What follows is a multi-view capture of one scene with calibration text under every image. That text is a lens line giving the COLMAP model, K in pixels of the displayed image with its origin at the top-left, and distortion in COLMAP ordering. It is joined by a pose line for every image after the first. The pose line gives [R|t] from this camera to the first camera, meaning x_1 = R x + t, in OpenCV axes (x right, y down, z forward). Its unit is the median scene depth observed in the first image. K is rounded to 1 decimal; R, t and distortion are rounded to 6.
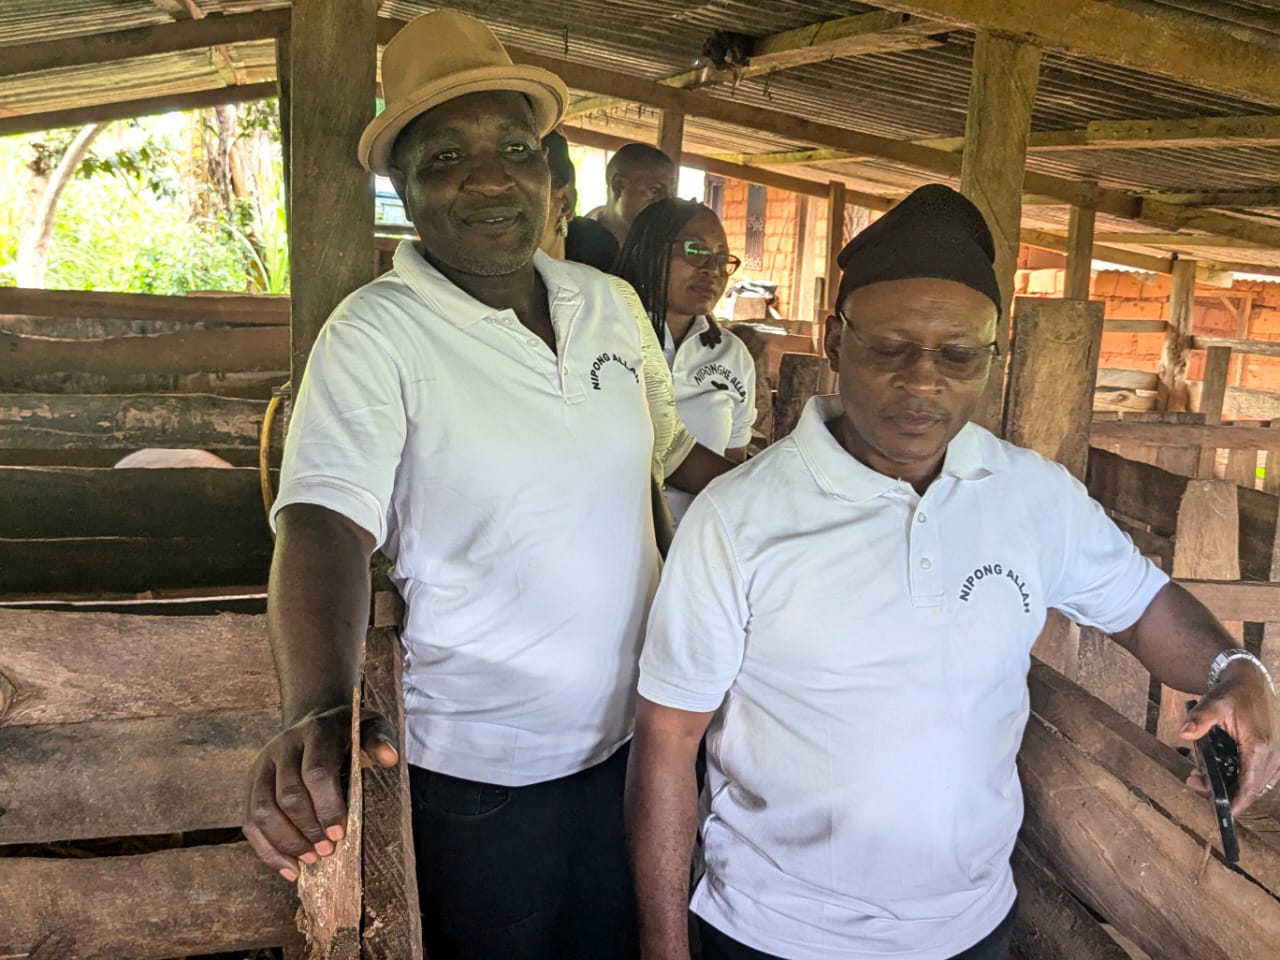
lens RADIAL K [[1220.1, 0, 617.7], [0, 1220.1, 478.6], [0, 0, 1]] dist [0.100987, -0.202854]
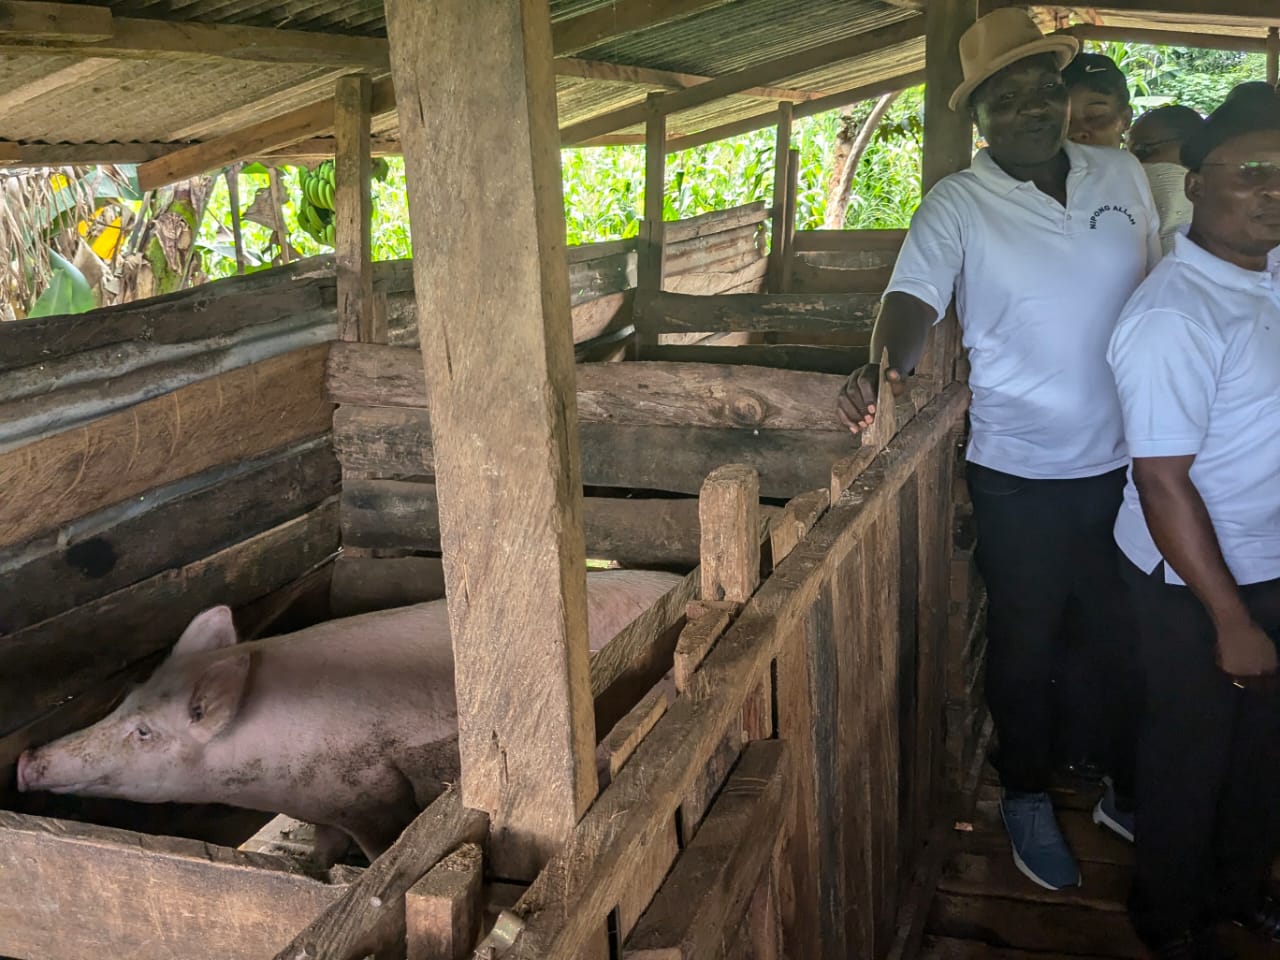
lens RADIAL K [[1216.4, 0, 626.6], [0, 1216.4, 452.8], [0, 0, 1]] dist [0.107483, -0.238879]
pose [[0.812176, 0.052357, -0.581059, 0.331713], [-0.042934, 0.998628, 0.029971, 0.149022], [0.581831, 0.000606, 0.813310, -0.503631]]
